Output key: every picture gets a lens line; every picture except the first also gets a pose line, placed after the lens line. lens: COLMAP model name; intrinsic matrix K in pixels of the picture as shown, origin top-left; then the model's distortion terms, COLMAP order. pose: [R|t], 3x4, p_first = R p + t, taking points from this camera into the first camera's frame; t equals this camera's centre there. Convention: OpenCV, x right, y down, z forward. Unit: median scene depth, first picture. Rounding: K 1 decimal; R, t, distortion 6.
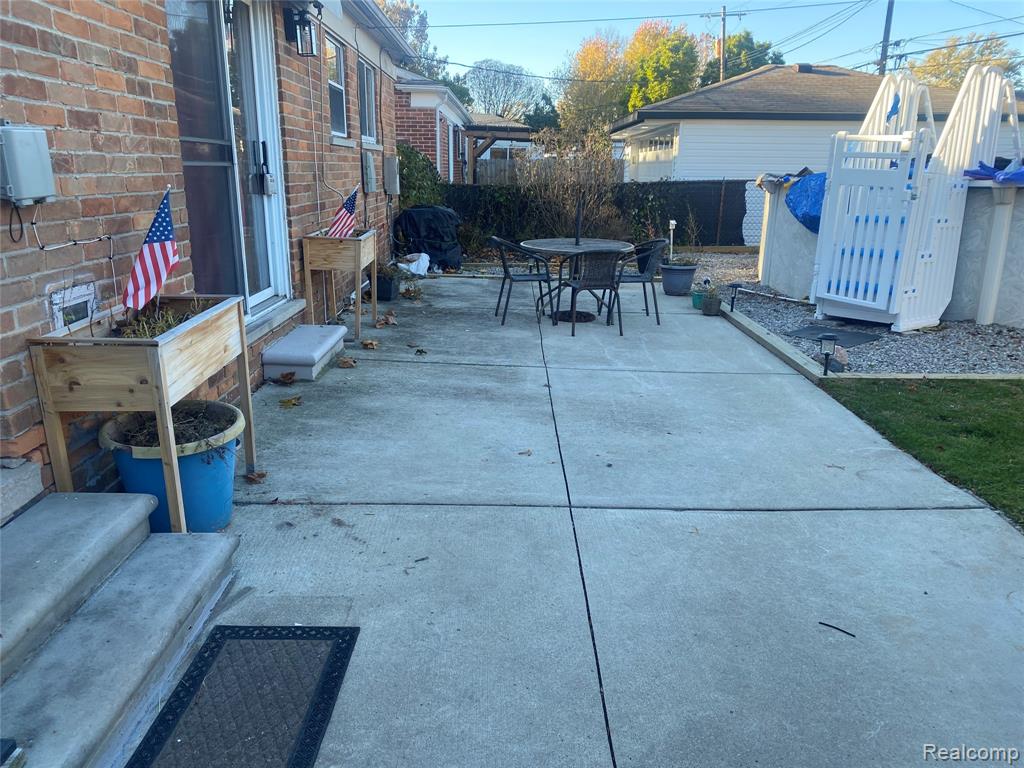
lens RADIAL K [[770.9, 0, 509.4], [0, 770.9, 406.6], [0, 0, 1]] dist [0.004714, -0.001958]
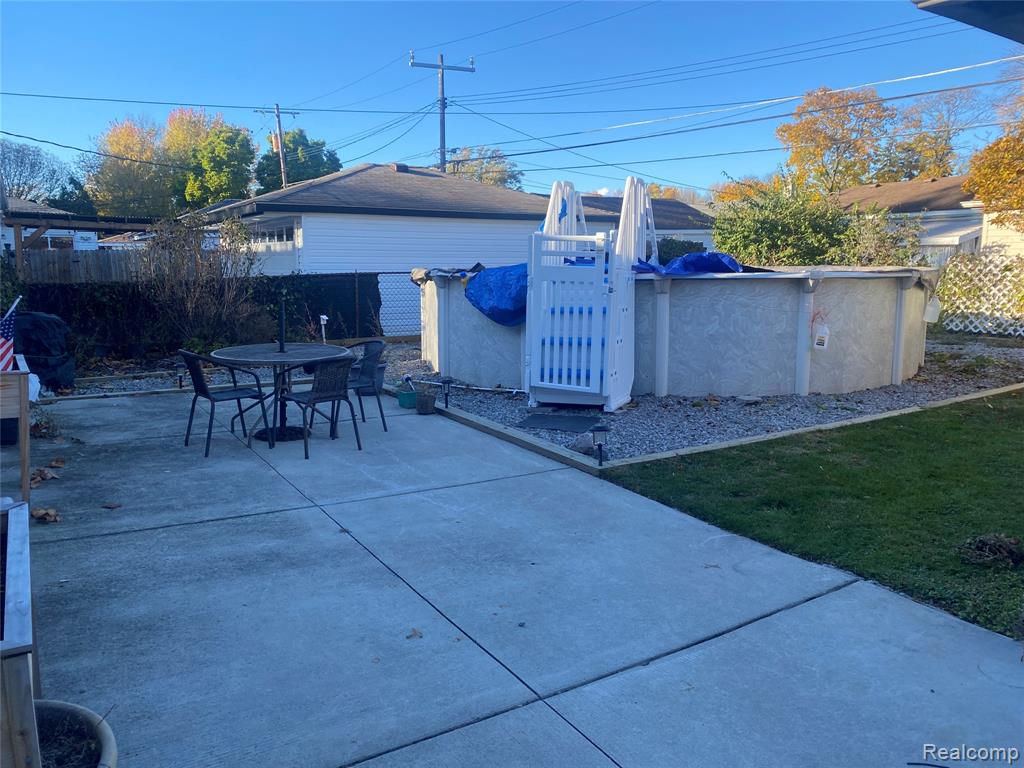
lens RADIAL K [[777.3, 0, 512.2], [0, 777.3, 375.9], [0, 0, 1]] dist [0.095914, -0.156374]
pose [[0.848875, -0.087423, 0.521314, -0.167471], [0.163345, 0.981343, -0.101413, -0.057613], [-0.502722, 0.171241, 0.847318, 0.142573]]
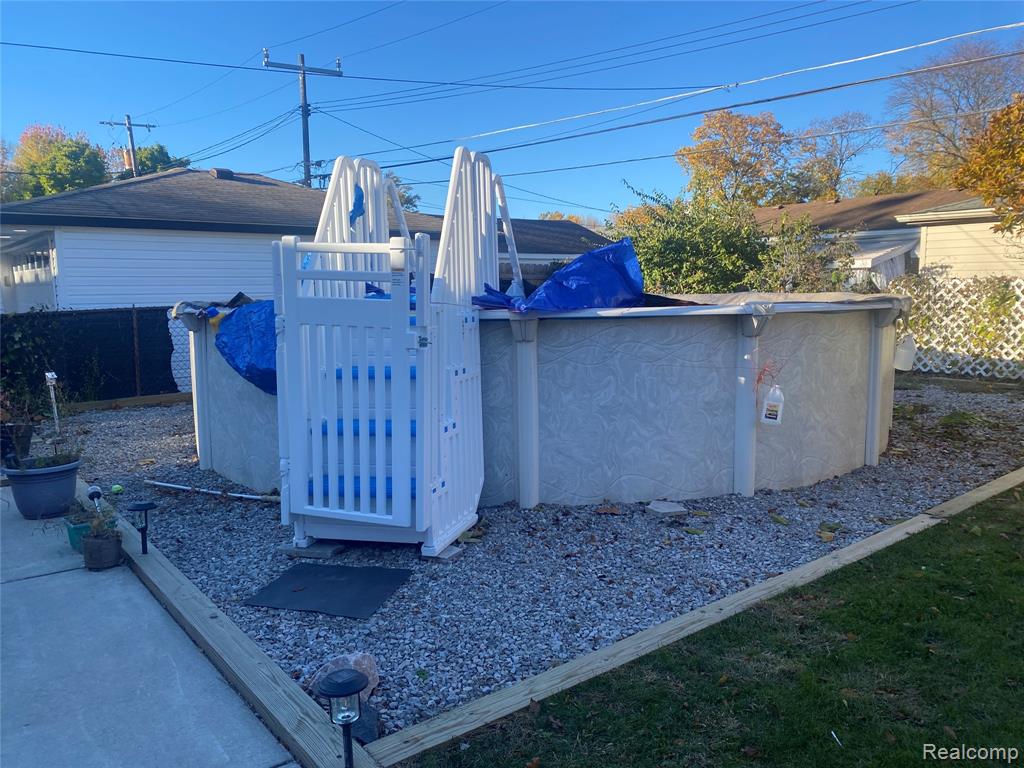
lens RADIAL K [[777.3, 0, 512.2], [0, 777.3, 375.9], [0, 0, 1]] dist [0.095914, -0.156374]
pose [[0.781920, -0.087335, 0.617231, 0.183632], [0.199386, 0.973163, -0.114887, -0.148312], [-0.590633, 0.212900, 0.778349, 0.449373]]
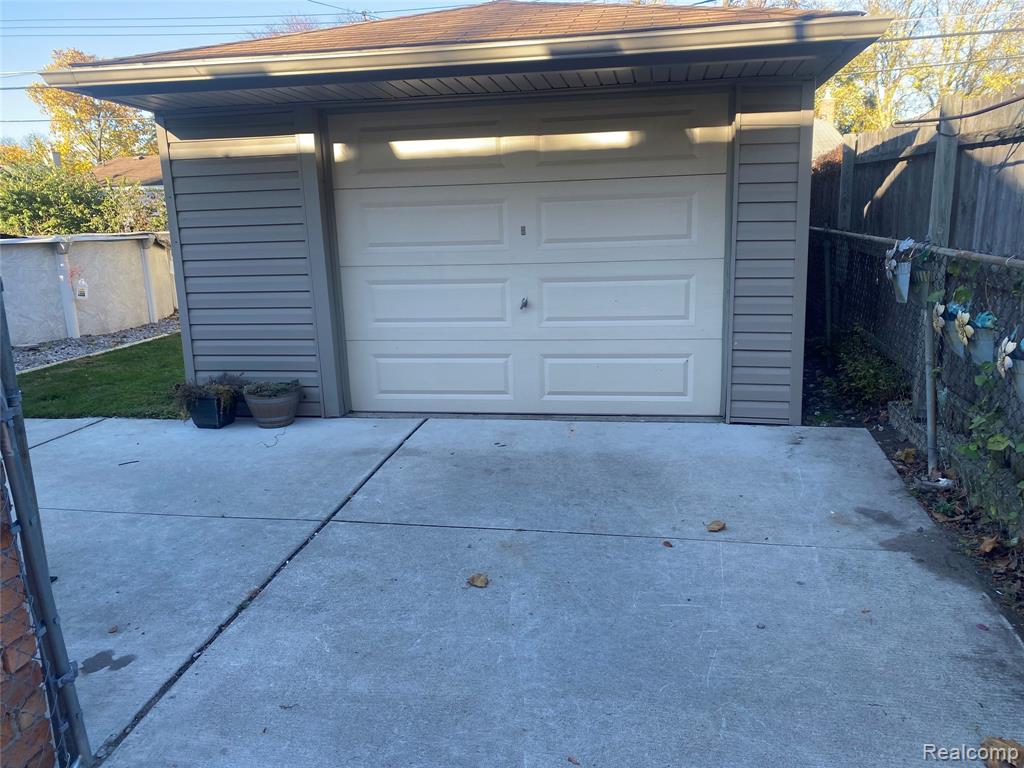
lens RADIAL K [[787.6, 0, 562.3], [0, 787.6, 386.6], [0, 0, 1]] dist [-0.007221, -0.003664]
pose [[0.130903, -0.220161, 0.966640, -0.488956], [0.317746, 0.932912, 0.169450, 0.046263], [-0.939096, 0.284965, 0.192077, -0.170334]]
